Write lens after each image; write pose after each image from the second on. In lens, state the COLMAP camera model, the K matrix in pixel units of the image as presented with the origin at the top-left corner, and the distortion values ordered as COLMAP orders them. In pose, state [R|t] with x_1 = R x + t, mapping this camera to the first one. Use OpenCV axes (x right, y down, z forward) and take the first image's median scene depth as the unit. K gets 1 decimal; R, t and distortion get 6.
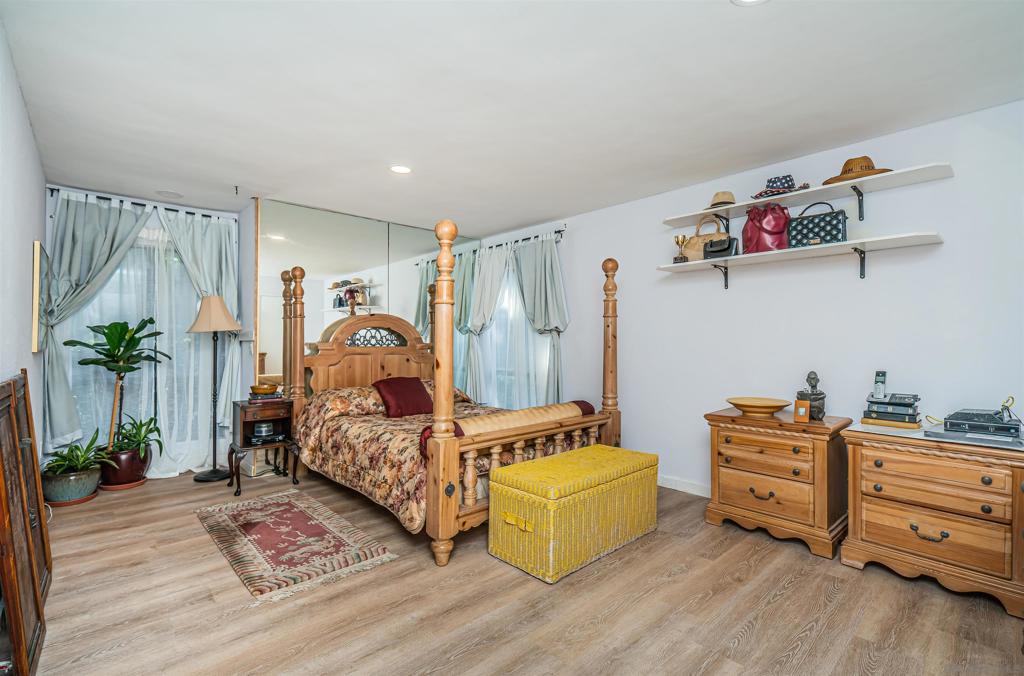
lens RADIAL K [[460.8, 0, 502.1], [0, 460.8, 343.8], [0, 0, 1]] dist [-0.015392, 0.004074]
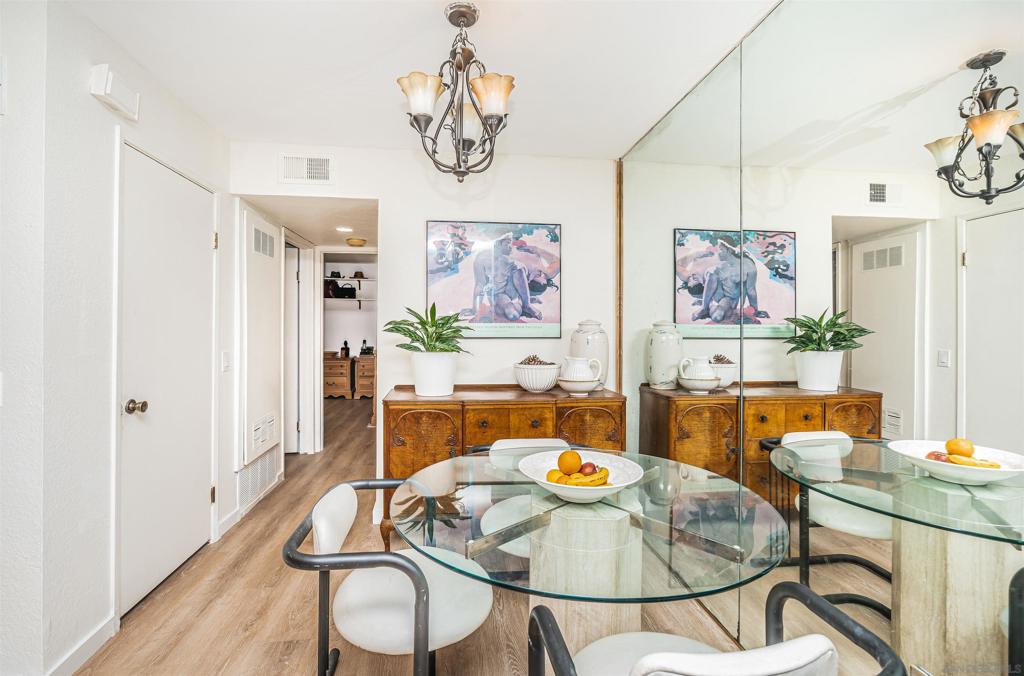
lens RADIAL K [[460.8, 0, 505.7], [0, 460.8, 332.6], [0, 0, 1]] dist [-0.015392, 0.004074]
pose [[0.570982, -0.003947, 0.820953, -1.214405], [-0.003721, 0.999966, 0.007396, -0.017203], [-0.820954, -0.007278, 0.570948, -1.601969]]
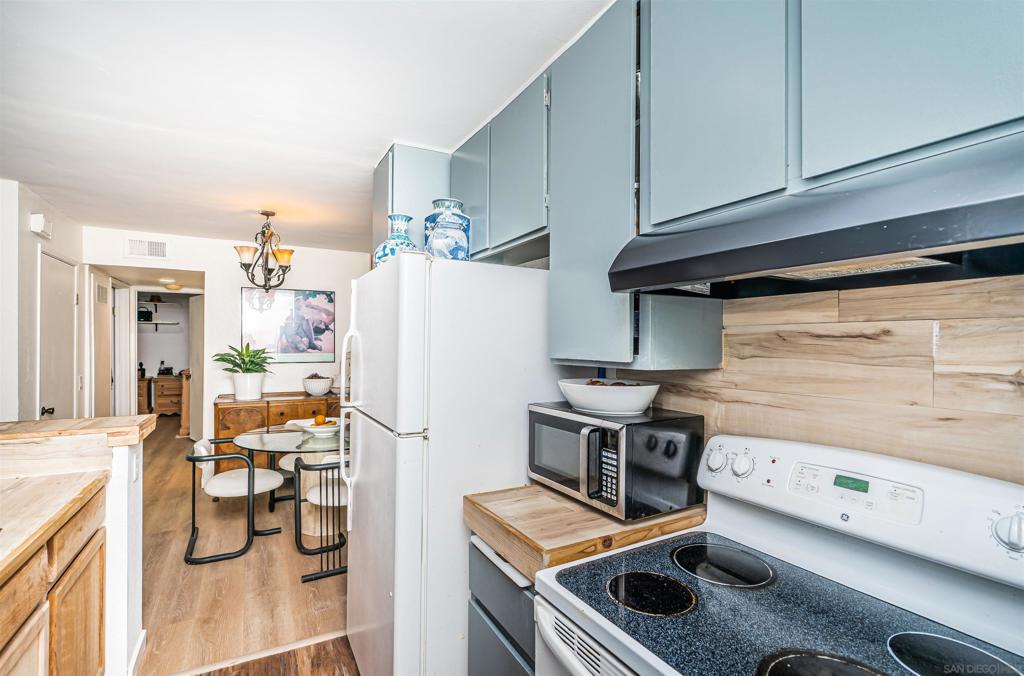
lens RADIAL K [[460.8, 0, 505.0], [0, 460.8, 348.2], [0, 0, 1]] dist [-0.015392, 0.004074]
pose [[0.217787, -0.007904, 0.975964, -1.851268], [-0.003575, 0.999954, 0.008896, -0.070154], [-0.975990, -0.005427, 0.217749, -2.129669]]
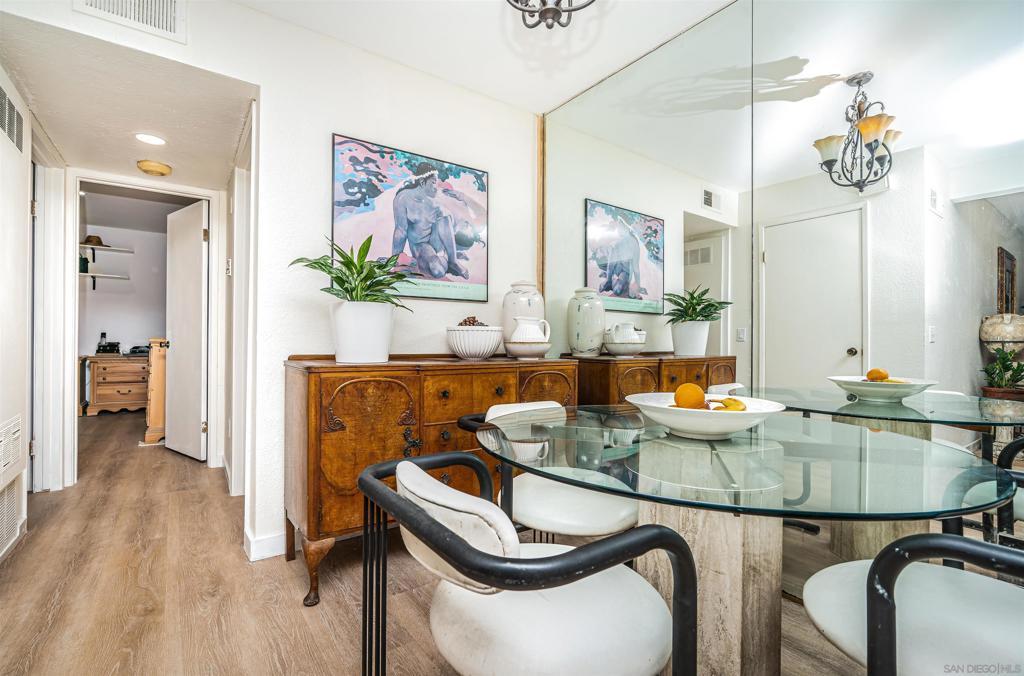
lens RADIAL K [[460.8, 0, 507.1], [0, 460.8, 342.1], [0, 0, 1]] dist [-0.015392, 0.004074]
pose [[0.106485, -0.000534, 0.994314, -1.190083], [-0.006563, 0.999978, 0.001240, 0.089862], [-0.994293, -0.006658, 0.106479, -1.212535]]
